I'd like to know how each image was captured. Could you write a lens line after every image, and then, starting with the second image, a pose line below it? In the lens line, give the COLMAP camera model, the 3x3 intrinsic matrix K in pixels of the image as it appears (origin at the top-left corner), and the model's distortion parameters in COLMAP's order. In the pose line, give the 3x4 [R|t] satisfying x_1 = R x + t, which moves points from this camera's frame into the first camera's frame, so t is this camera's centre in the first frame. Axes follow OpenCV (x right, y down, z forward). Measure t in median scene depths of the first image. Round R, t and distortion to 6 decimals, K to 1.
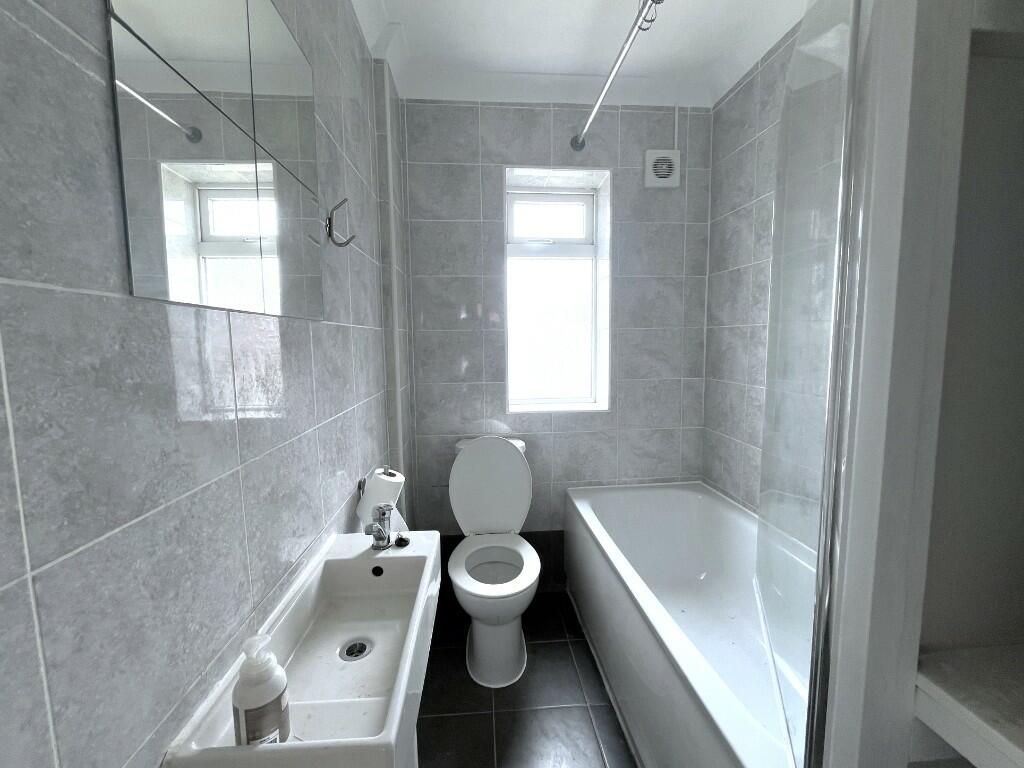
lens RADIAL K [[436.2, 0, 512.6], [0, 436.2, 385.8], [0, 0, 1]] dist [-0.000892, -0.000655]
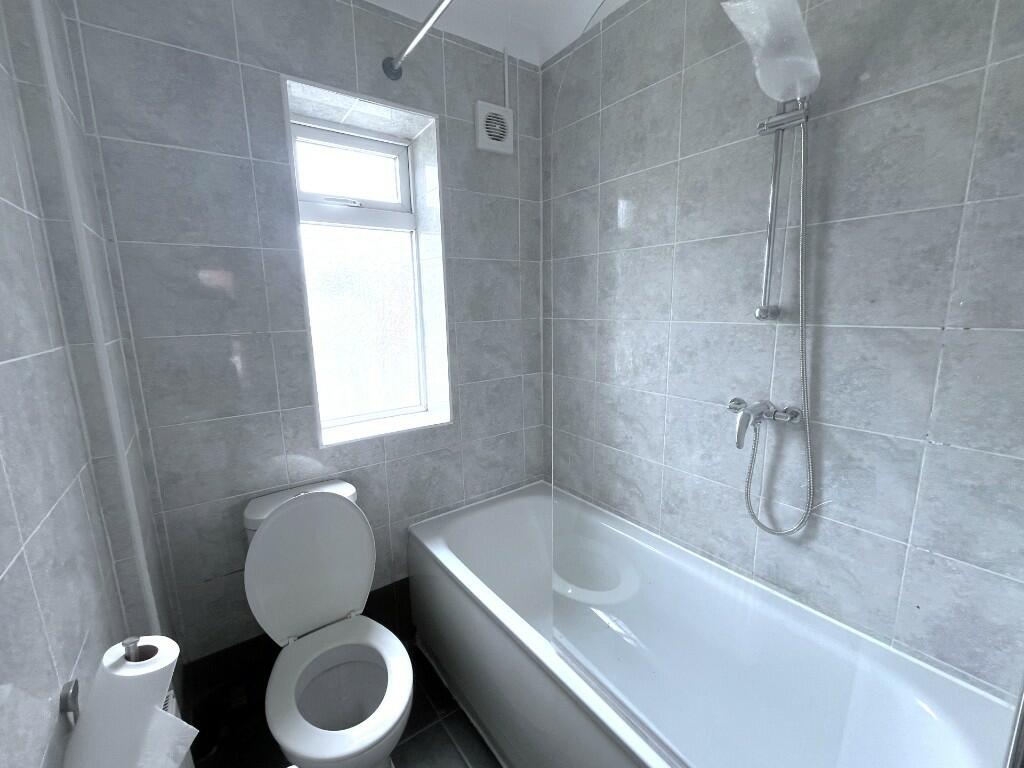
lens RADIAL K [[436.2, 0, 512.6], [0, 436.2, 385.8], [0, 0, 1]] dist [-0.000892, -0.000655]
pose [[0.860269, -0.098956, 0.500145, -0.090417], [0.062623, 0.994064, 0.088967, -0.082830], [-0.505980, -0.045215, 0.861359, 0.245754]]
